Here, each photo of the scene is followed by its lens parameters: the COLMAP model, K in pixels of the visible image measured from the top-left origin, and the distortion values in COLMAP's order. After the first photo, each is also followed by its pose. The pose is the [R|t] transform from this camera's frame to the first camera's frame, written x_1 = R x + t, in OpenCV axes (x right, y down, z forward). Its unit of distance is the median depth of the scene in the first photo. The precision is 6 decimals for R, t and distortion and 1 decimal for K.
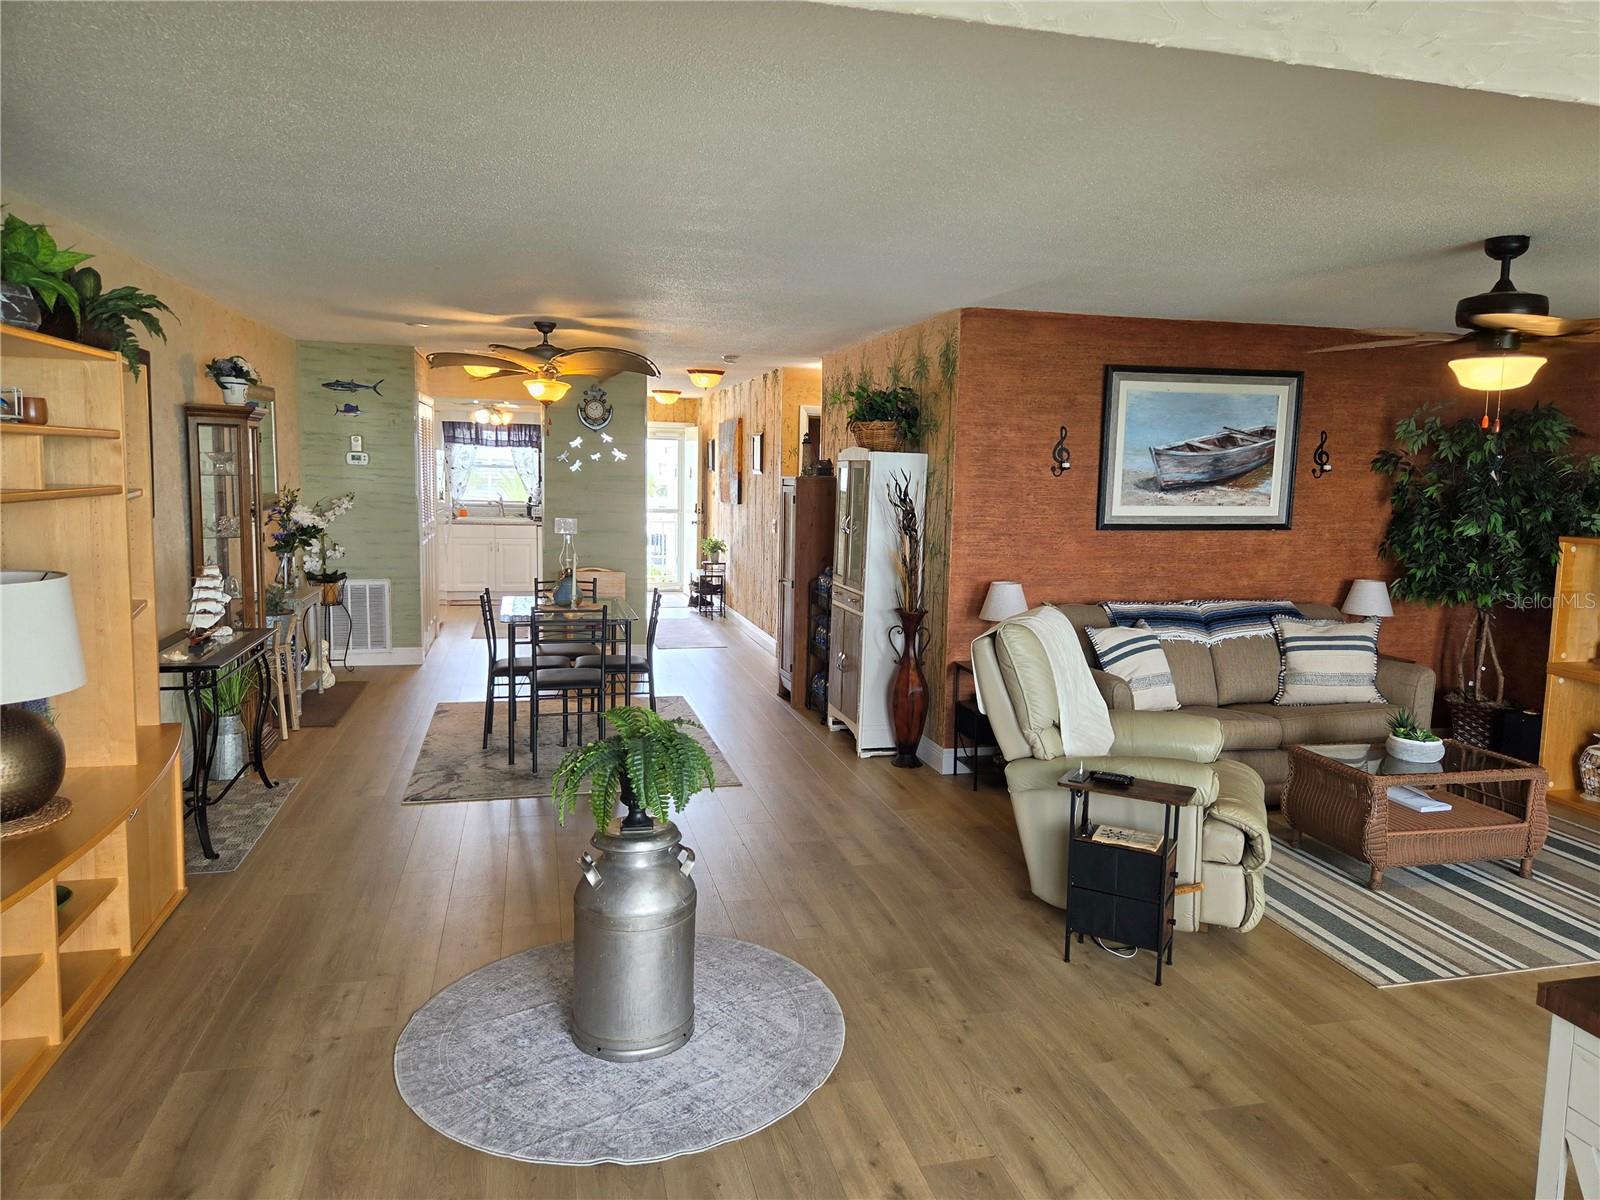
lens RADIAL K [[1081.9, 0, 817.8], [0, 1081.9, 601.0], [0, 0, 1]] dist [0.074593, -0.061857]
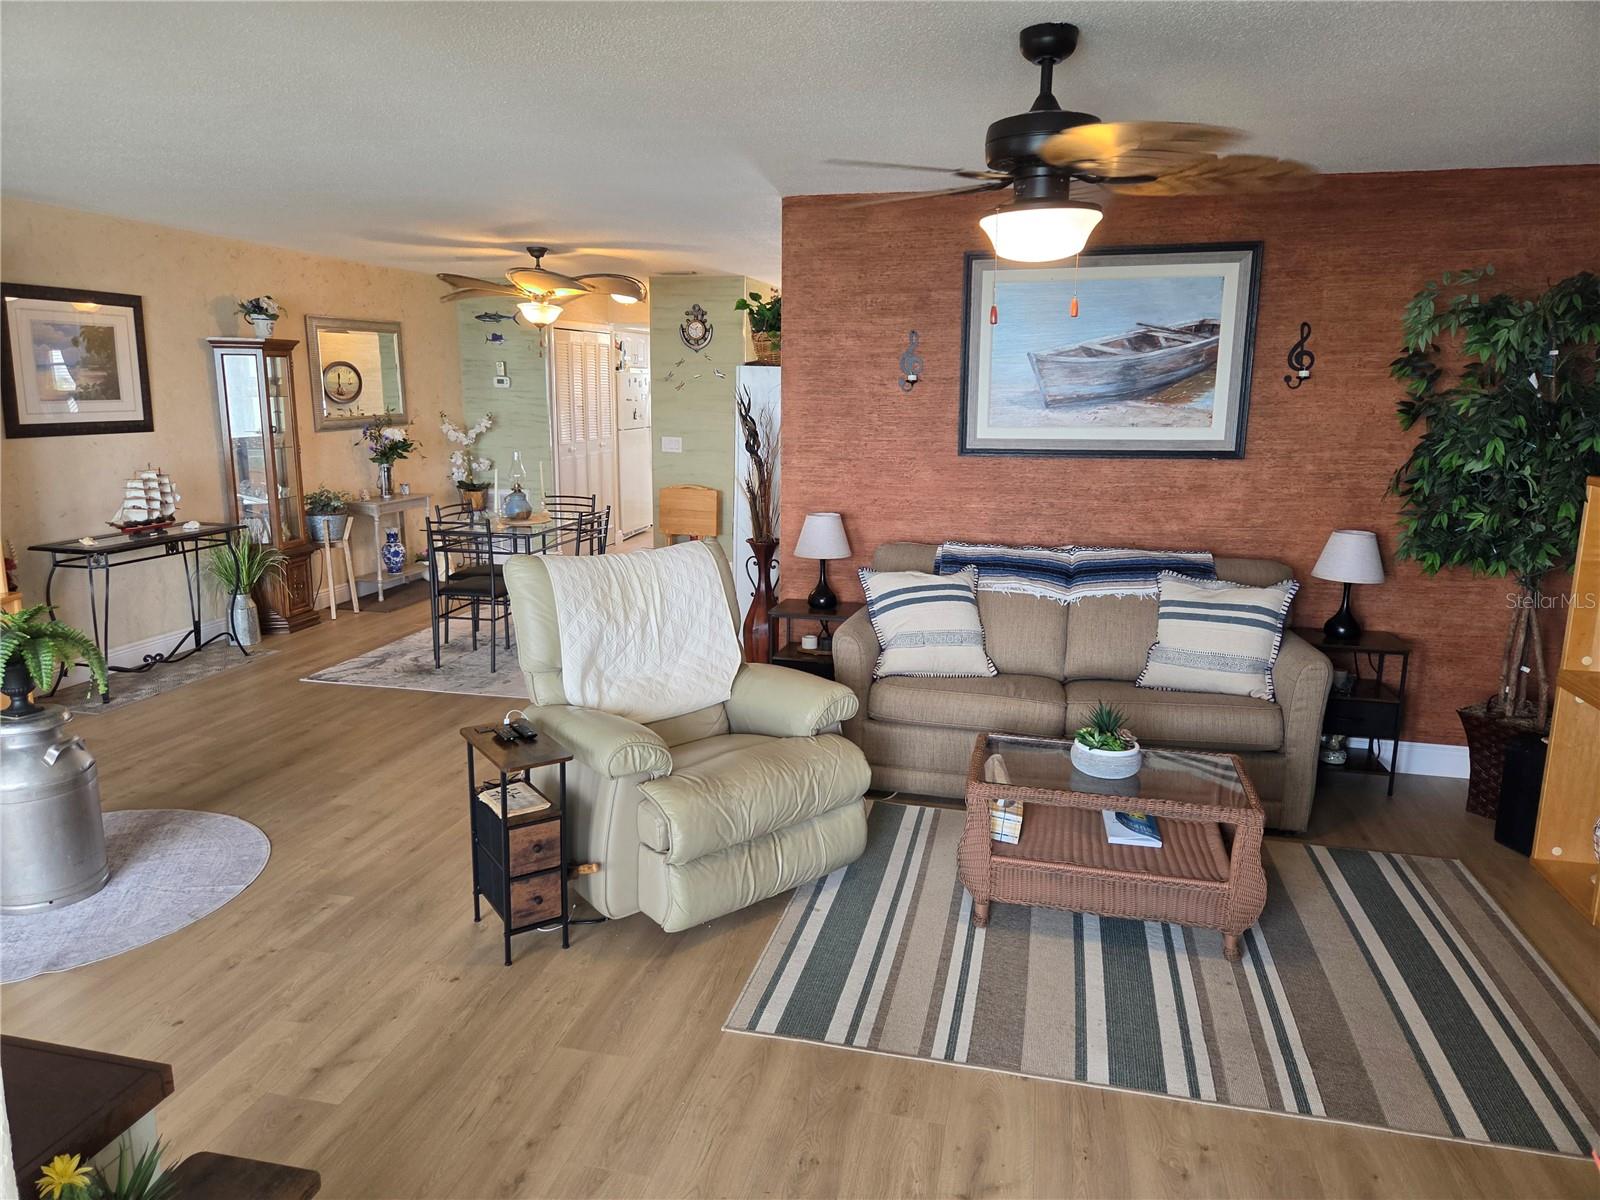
lens RADIAL K [[1070.3, 0, 802.6], [0, 1070.3, 602.1], [0, 0, 1]] dist [0.075315, -0.064791]
pose [[0.879359, 0.080140, -0.469366, 0.548542], [-0.044555, 0.995259, 0.086458, -0.019262], [0.474069, -0.055115, 0.878761, 0.211462]]
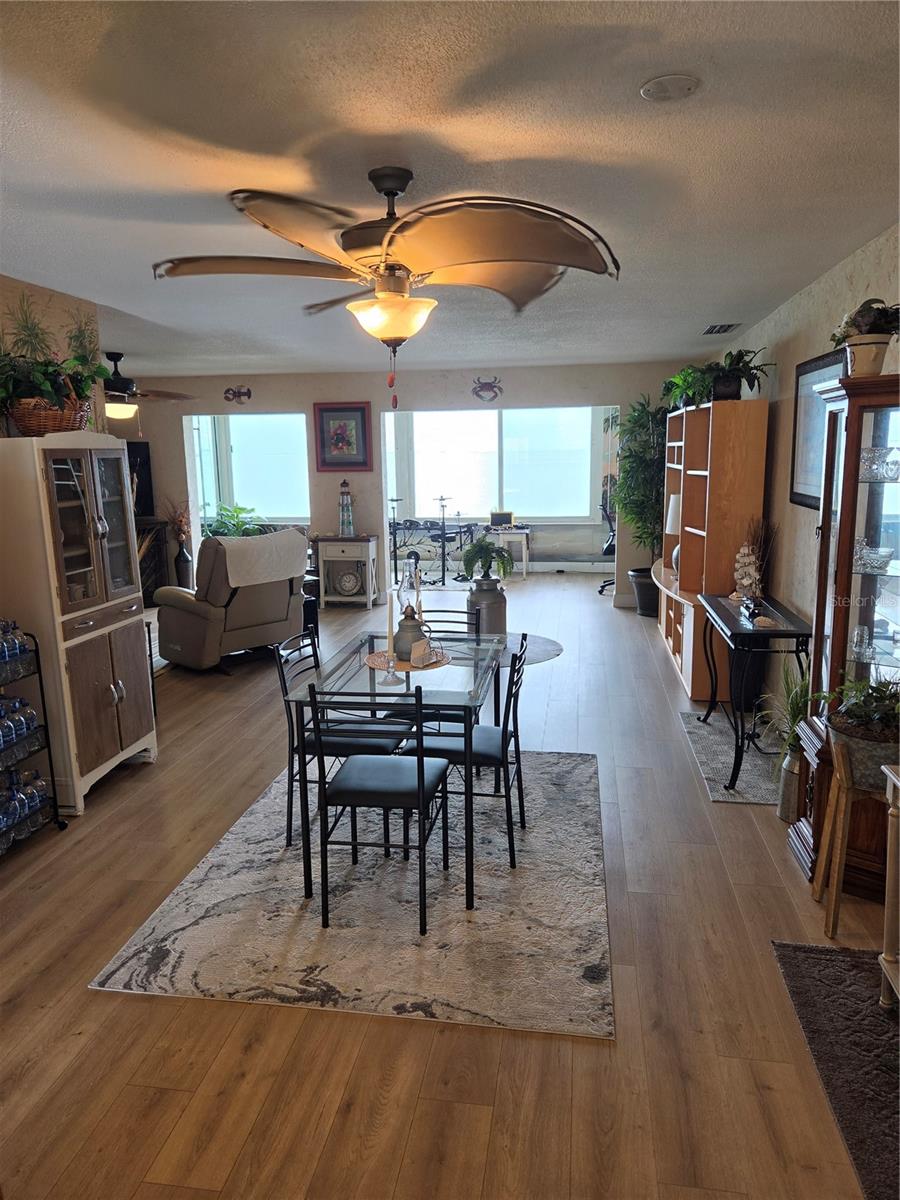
lens RADIAL K [[802.7, 0, 440.4], [0, 802.7, 595.6], [0, 0, 1]] dist [0.075315, -0.064791]
pose [[-0.910525, -0.083000, 0.405036, -0.484413], [0.042547, 0.955632, 0.291474, -0.200040], [-0.411258, 0.282628, -0.866596, 1.518764]]
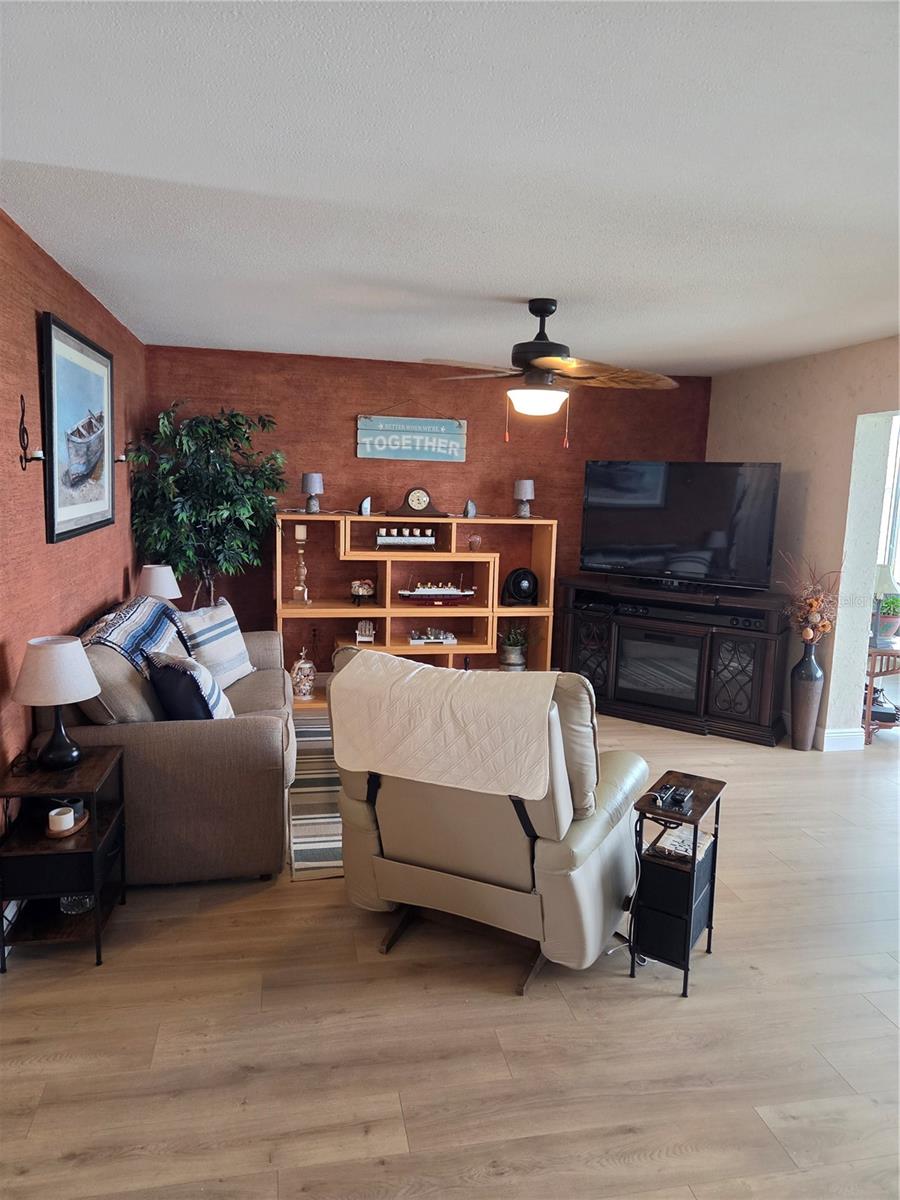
lens RADIAL K [[802.7, 0, 440.4], [0, 802.7, 595.6], [0, 0, 1]] dist [0.075315, -0.064791]
pose [[0.060522, -0.162694, 0.984819, -0.269998], [0.093959, 0.983175, 0.156648, -0.092059], [-0.993735, 0.083052, 0.074791, 0.703905]]
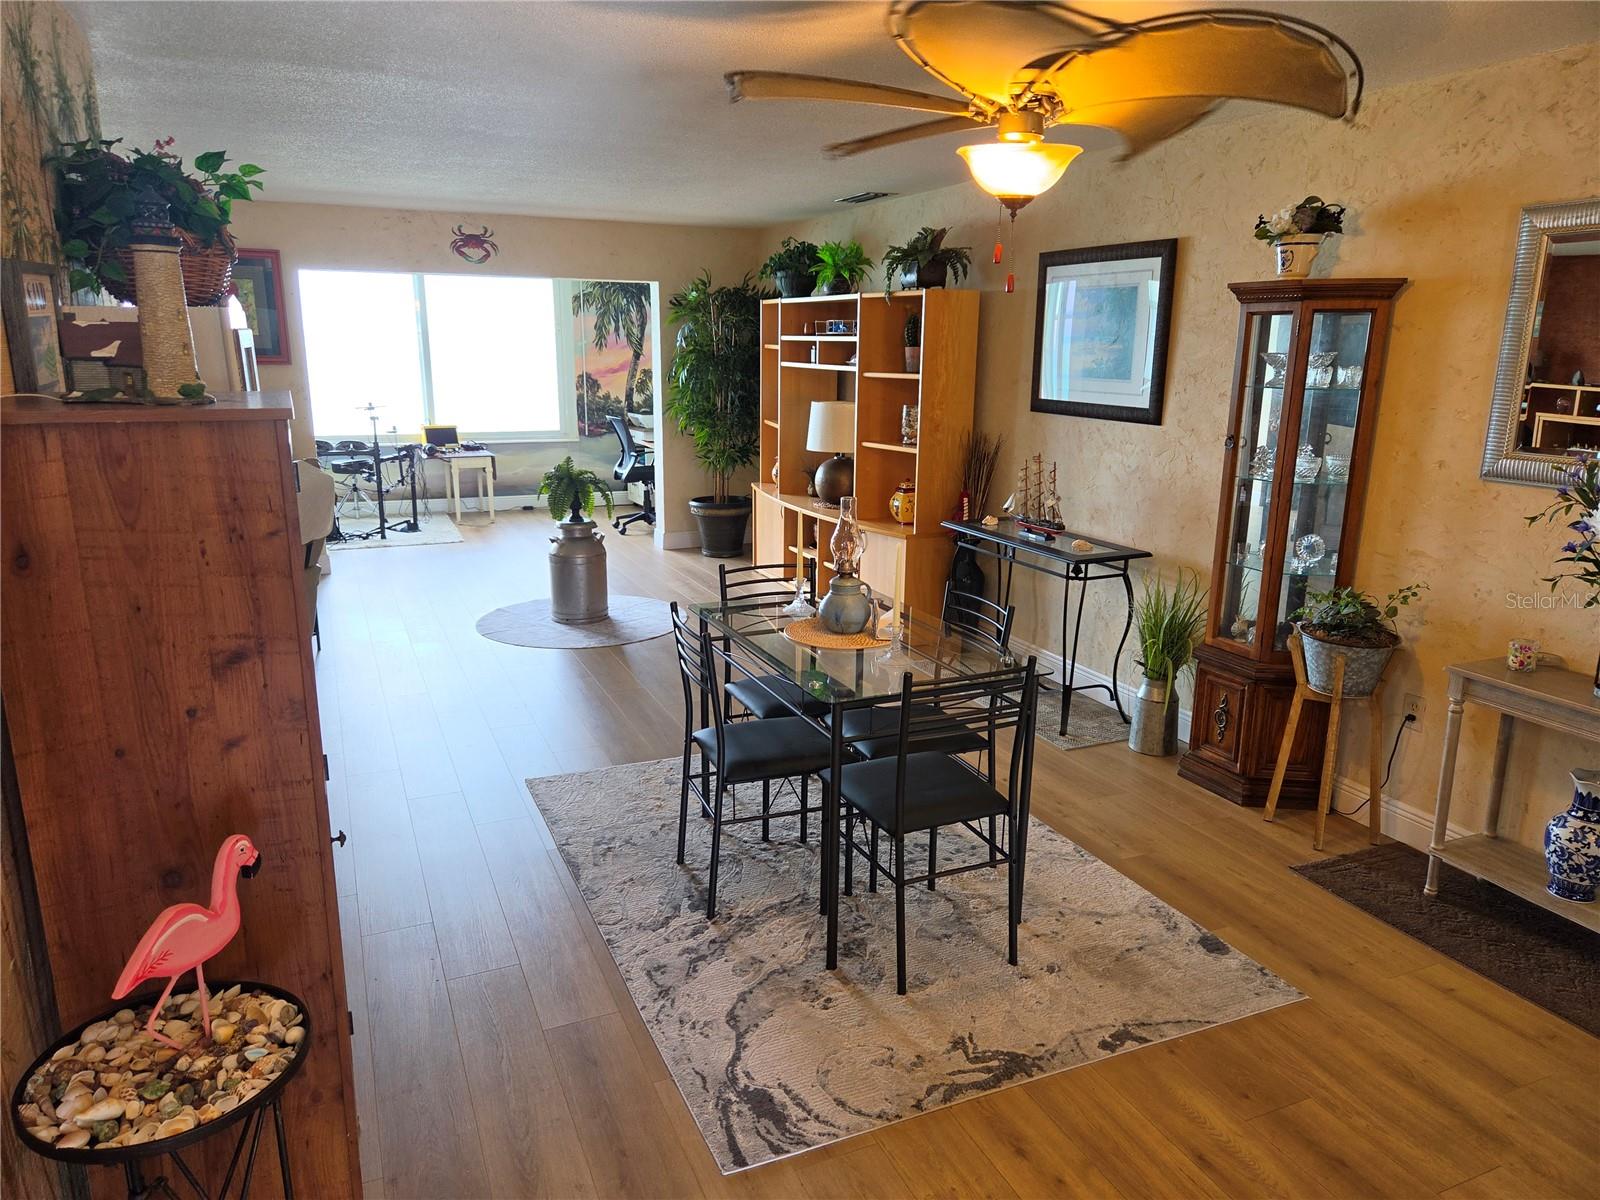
lens RADIAL K [[1070.3, 0, 802.6], [0, 1070.3, 602.1], [0, 0, 1]] dist [0.075315, -0.064791]
pose [[-0.988933, 0.002245, -0.148345, -0.135959], [-0.050179, 0.935897, 0.348682, -0.201372], [0.139618, 0.352267, -0.925427, 1.559404]]
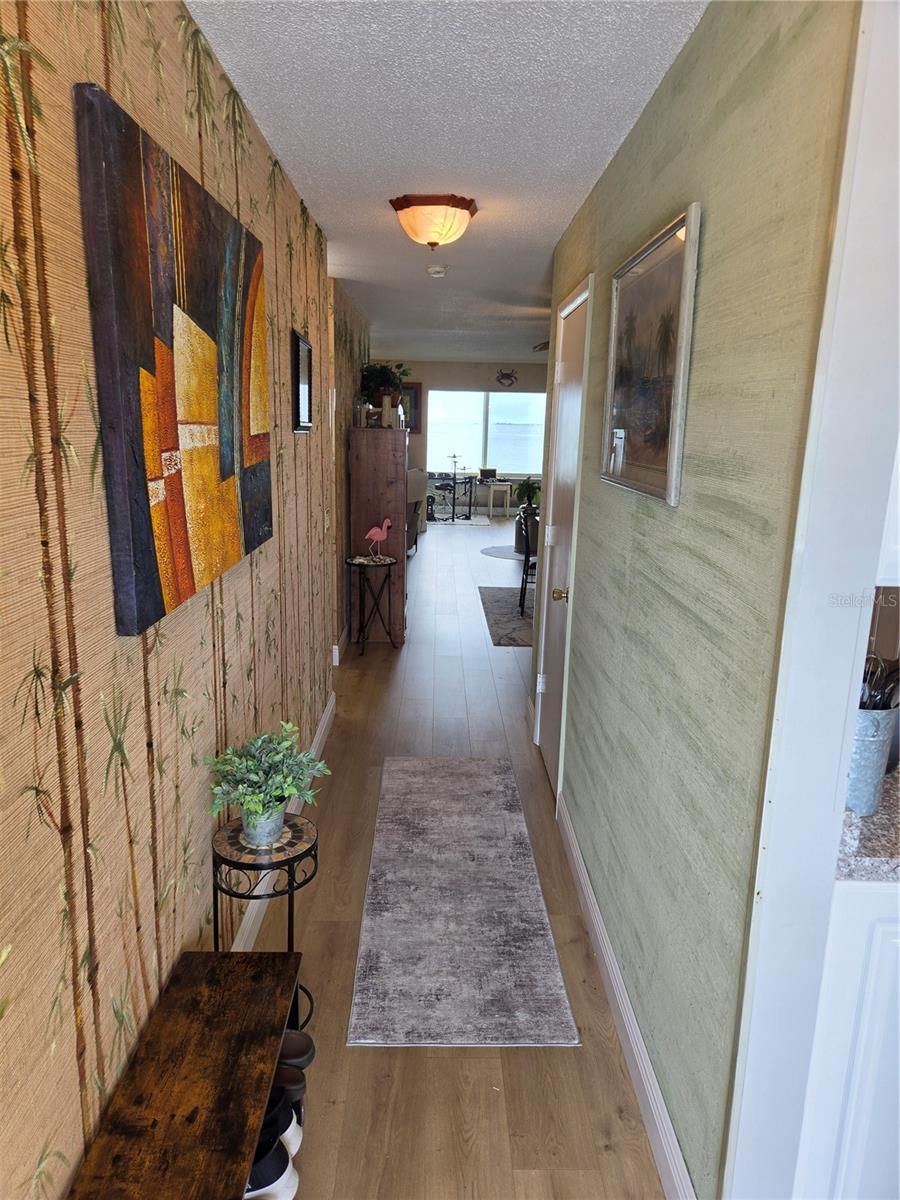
lens RADIAL K [[776.6, 0, 449.6], [0, 776.6, 582.3], [0, 0, 1]] dist [0.035007, -0.056146]
pose [[-0.964995, -0.097643, 0.243416, -0.330711], [-0.015540, 0.947770, 0.318577, -0.264951], [-0.261809, 0.303643, -0.916110, 2.133364]]
